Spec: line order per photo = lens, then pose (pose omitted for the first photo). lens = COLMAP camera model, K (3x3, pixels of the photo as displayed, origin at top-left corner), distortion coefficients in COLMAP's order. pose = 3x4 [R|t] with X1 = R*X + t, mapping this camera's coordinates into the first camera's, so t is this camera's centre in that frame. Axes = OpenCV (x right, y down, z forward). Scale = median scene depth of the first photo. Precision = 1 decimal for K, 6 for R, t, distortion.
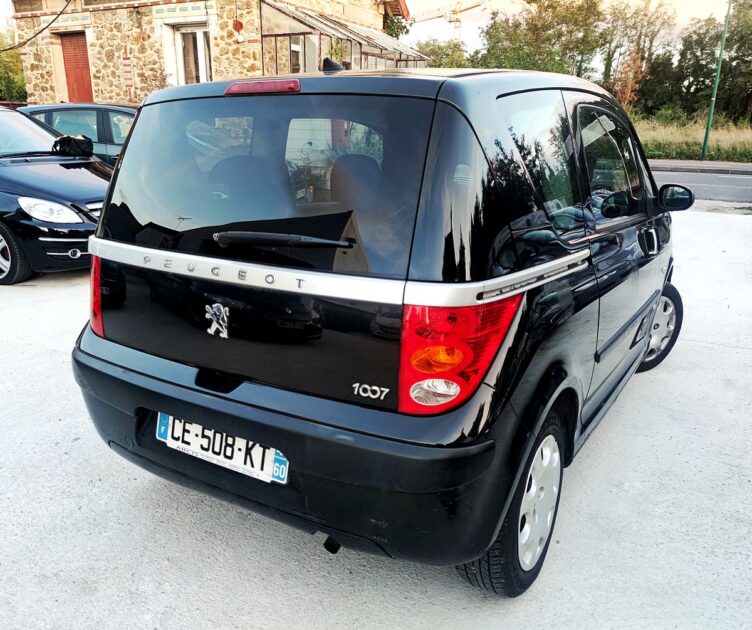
lens RADIAL K [[610.0, 0, 380.2], [0, 610.0, 333.3], [0, 0, 1]] dist [0.085906, -0.065342]
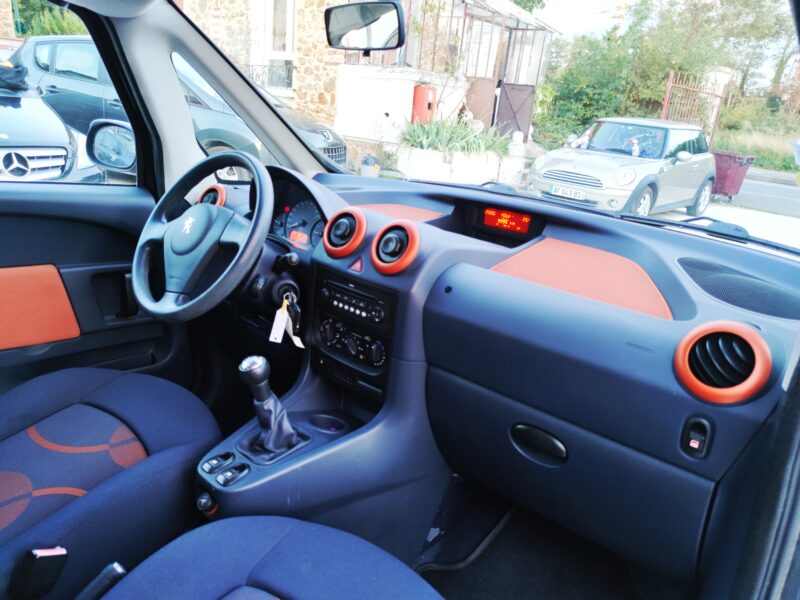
lens RADIAL K [[586.2, 0, 391.8], [0, 586.2, 309.6], [0, 0, 1]] dist [0.065906, -0.055175]
pose [[0.974094, 0.144123, -0.174269, 0.445007], [-0.144172, 0.989474, 0.012447, -0.310256], [0.174229, 0.013001, 0.984619, 1.187724]]
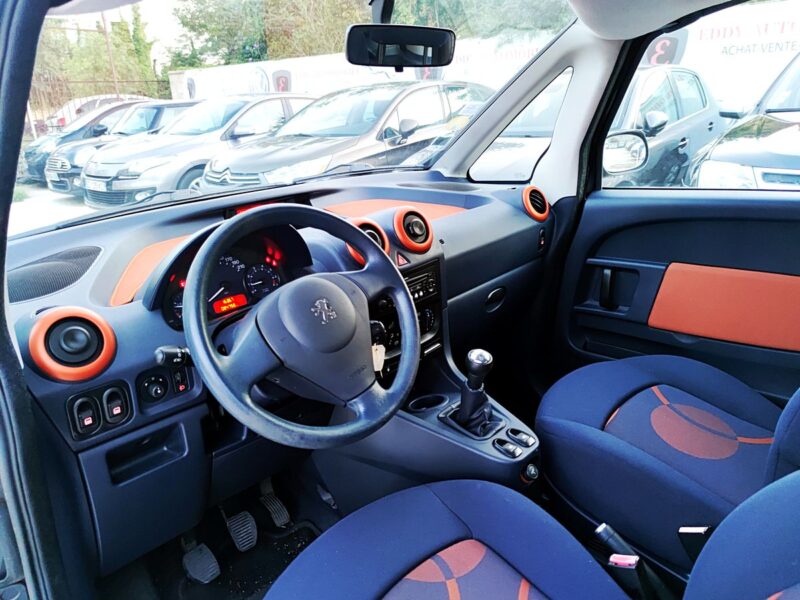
lens RADIAL K [[586.1, 0, 400.7], [0, 586.1, 310.4], [0, 0, 1]] dist [0.083000, -0.092264]
pose [[0.219395, -0.353393, 0.909384, -0.236356], [0.353319, 0.897605, 0.263574, -0.448306], [-0.909413, 0.263476, 0.321791, 1.533076]]
